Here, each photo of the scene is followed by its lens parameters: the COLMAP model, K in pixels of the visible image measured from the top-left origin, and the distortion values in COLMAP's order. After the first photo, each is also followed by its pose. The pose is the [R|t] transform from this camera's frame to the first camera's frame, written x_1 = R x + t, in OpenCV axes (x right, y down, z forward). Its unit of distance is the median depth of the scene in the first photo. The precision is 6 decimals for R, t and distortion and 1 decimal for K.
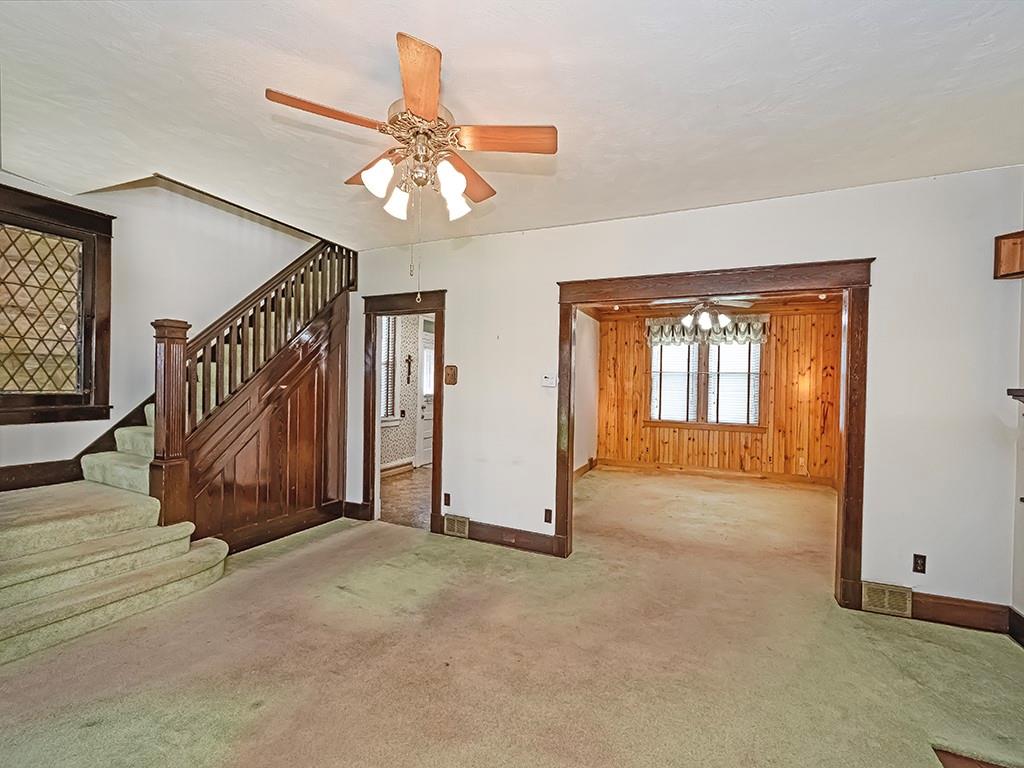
lens RADIAL K [[442.8, 0, 510.8], [0, 442.8, 388.6], [0, 0, 1]] dist [0.003744, -0.002165]
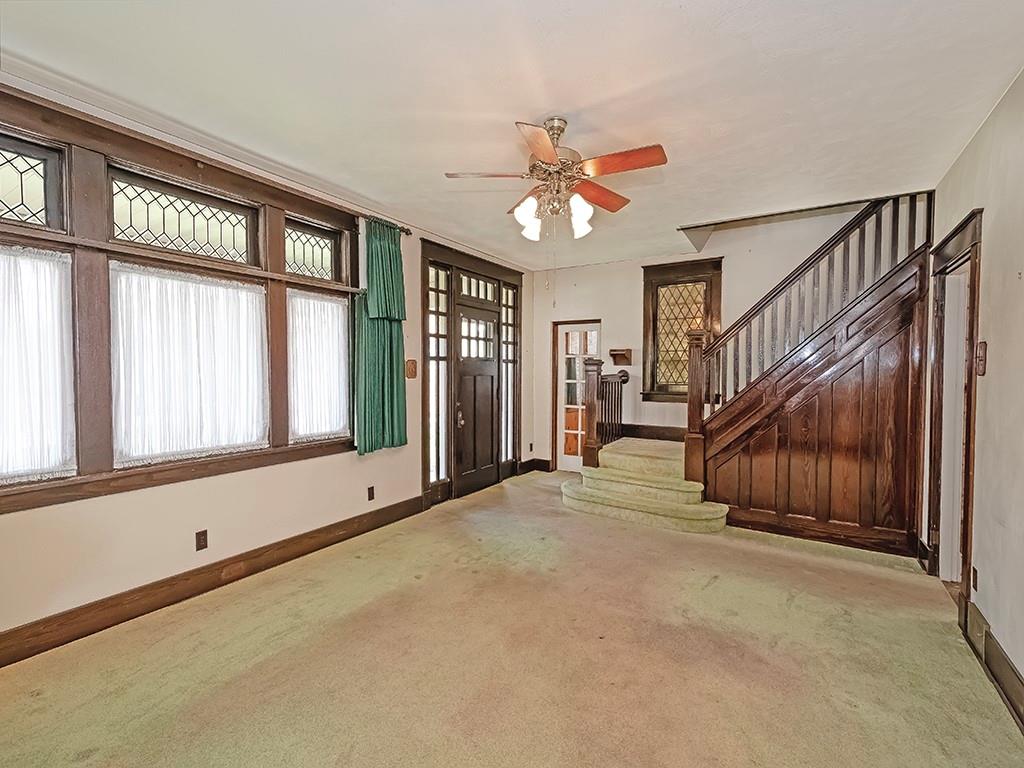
lens RADIAL K [[442.8, 0, 519.6], [0, 442.8, 385.3], [0, 0, 1]] dist [0.003744, -0.002165]
pose [[-0.122757, 0.007344, -0.992410, 0.597704], [-0.016766, 0.999815, 0.009472, 0.009250], [0.992295, 0.017802, -0.122611, 0.597337]]
